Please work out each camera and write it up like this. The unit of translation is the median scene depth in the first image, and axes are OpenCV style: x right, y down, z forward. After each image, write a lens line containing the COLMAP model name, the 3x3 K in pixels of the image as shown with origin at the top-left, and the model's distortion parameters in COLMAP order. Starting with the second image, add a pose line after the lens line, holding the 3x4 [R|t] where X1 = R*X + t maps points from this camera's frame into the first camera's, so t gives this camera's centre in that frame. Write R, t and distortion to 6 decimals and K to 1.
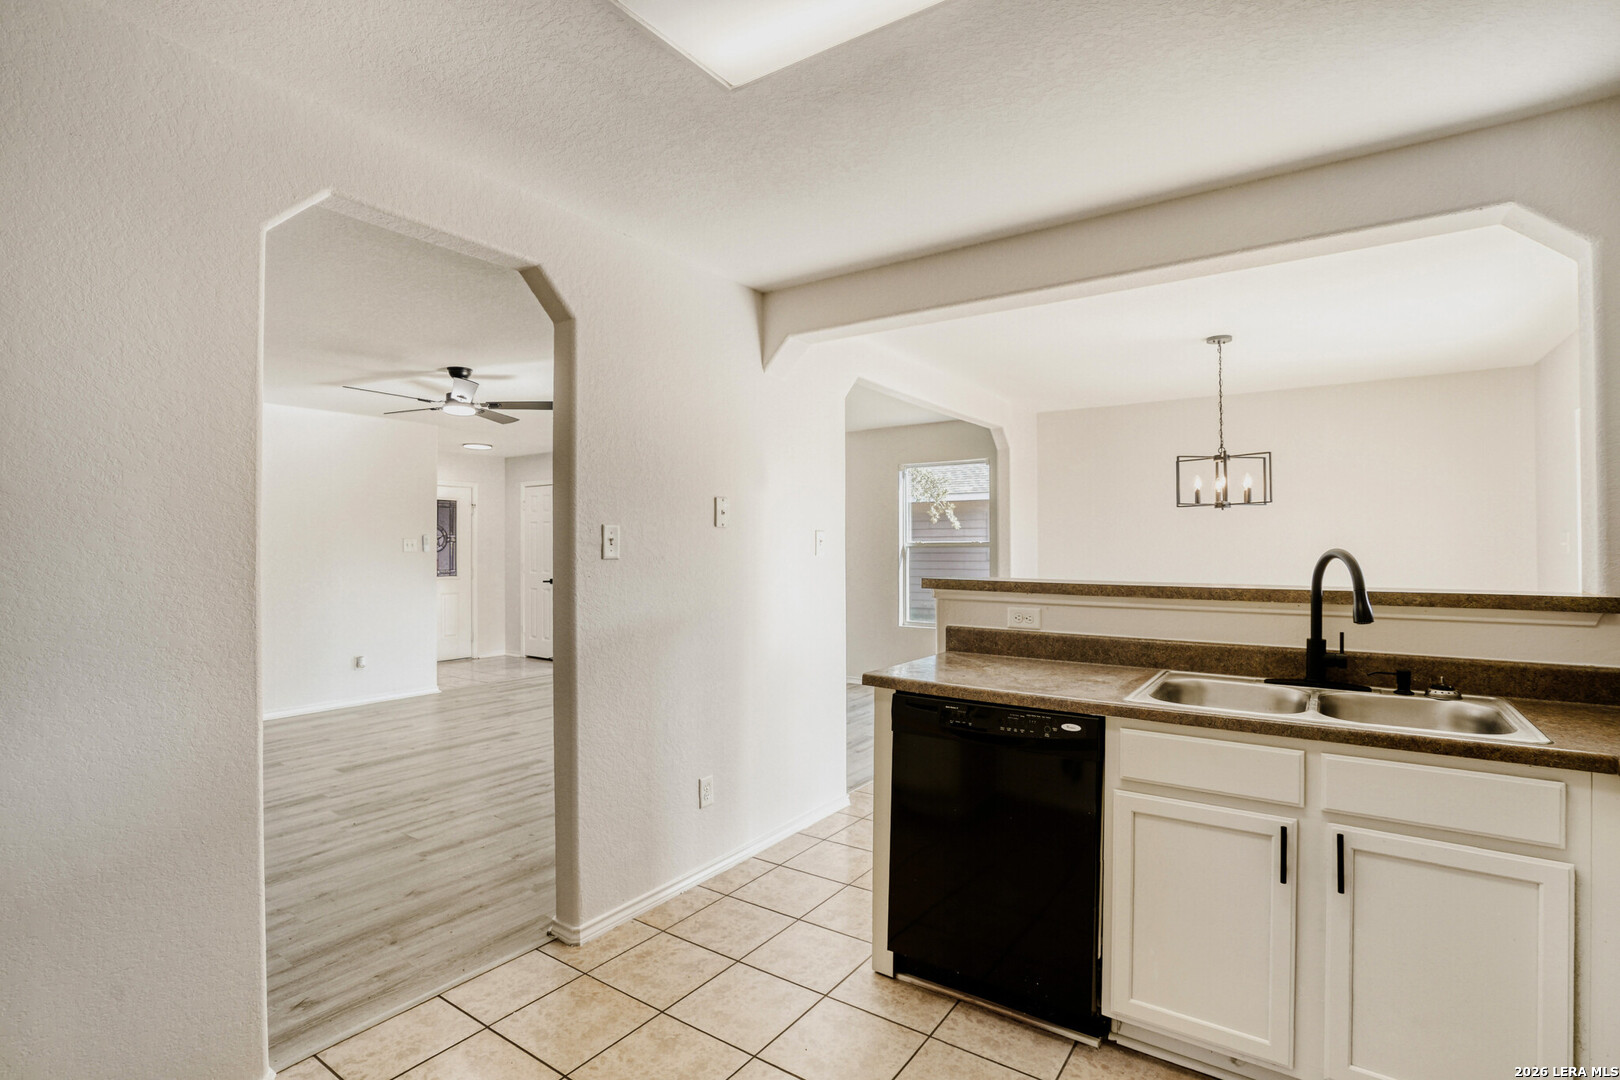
lens RADIAL K [[770.4, 0, 803.3], [0, 770.4, 545.0], [0, 0, 1]] dist [-0.024426, 0.009593]
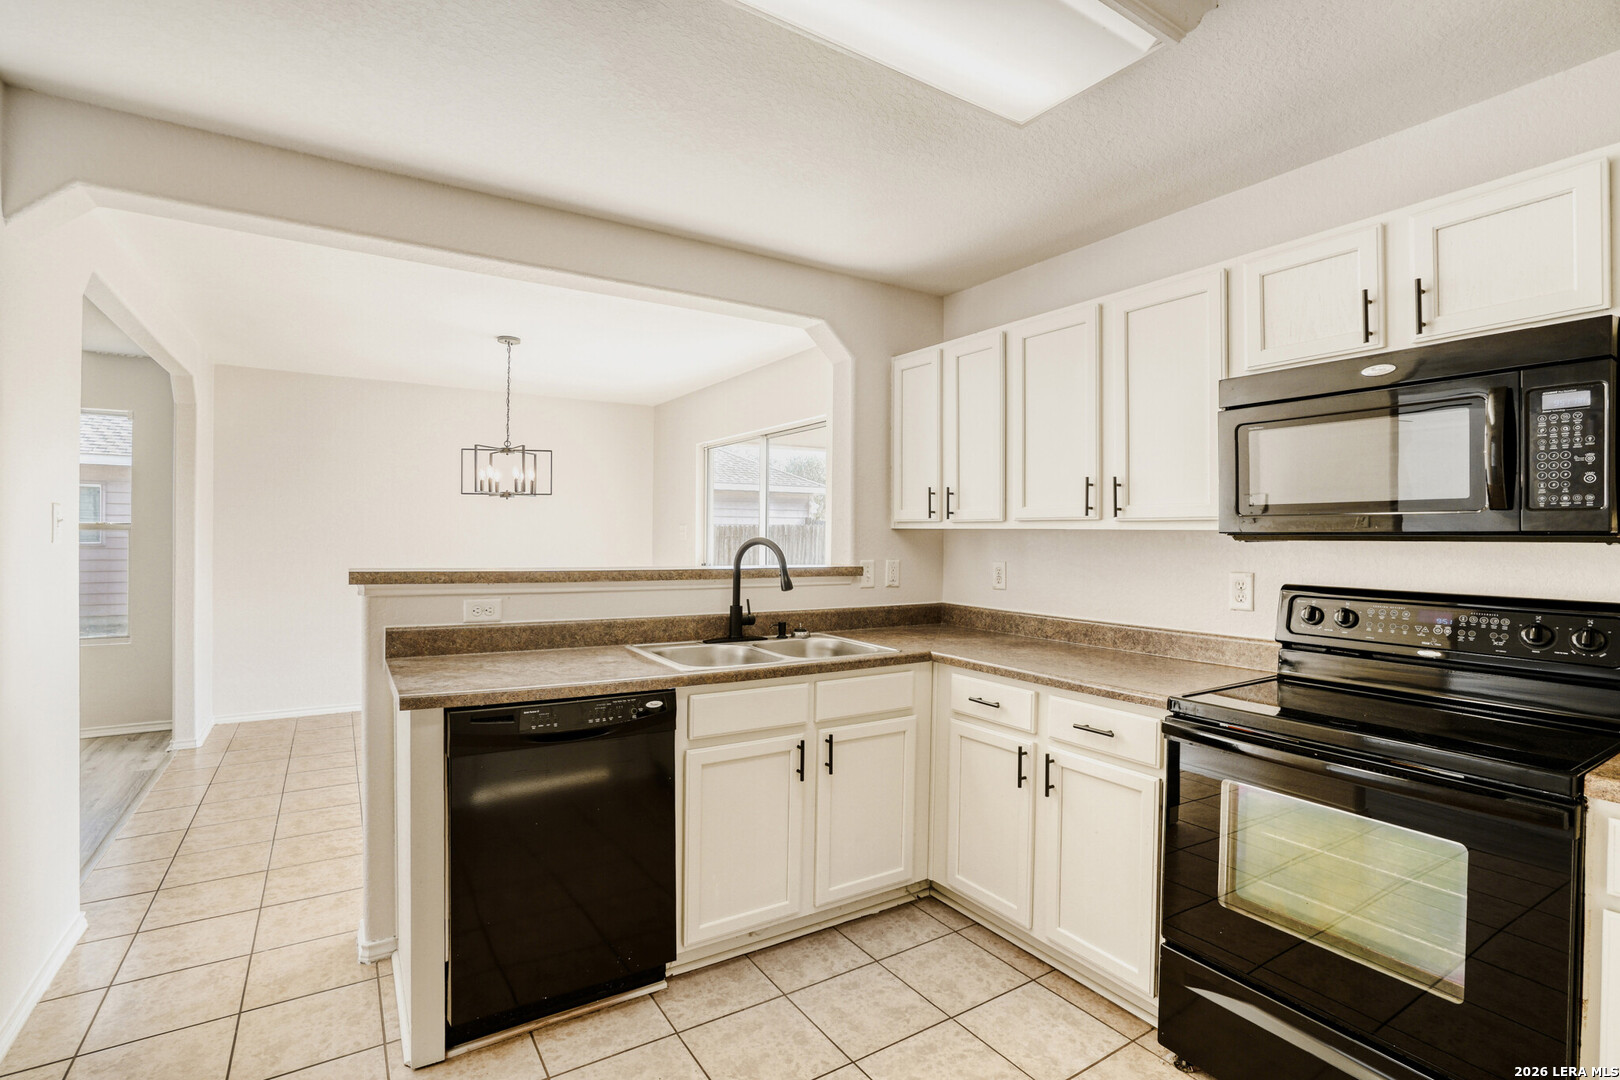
lens RADIAL K [[770.4, 0, 805.6], [0, 770.4, 534.2], [0, 0, 1]] dist [-0.024426, 0.009593]
pose [[0.396352, 0.007258, 0.918070, -0.525521], [-0.014690, 0.999891, -0.001563, -0.001730], [-0.917981, -0.012867, 0.396415, 0.358414]]
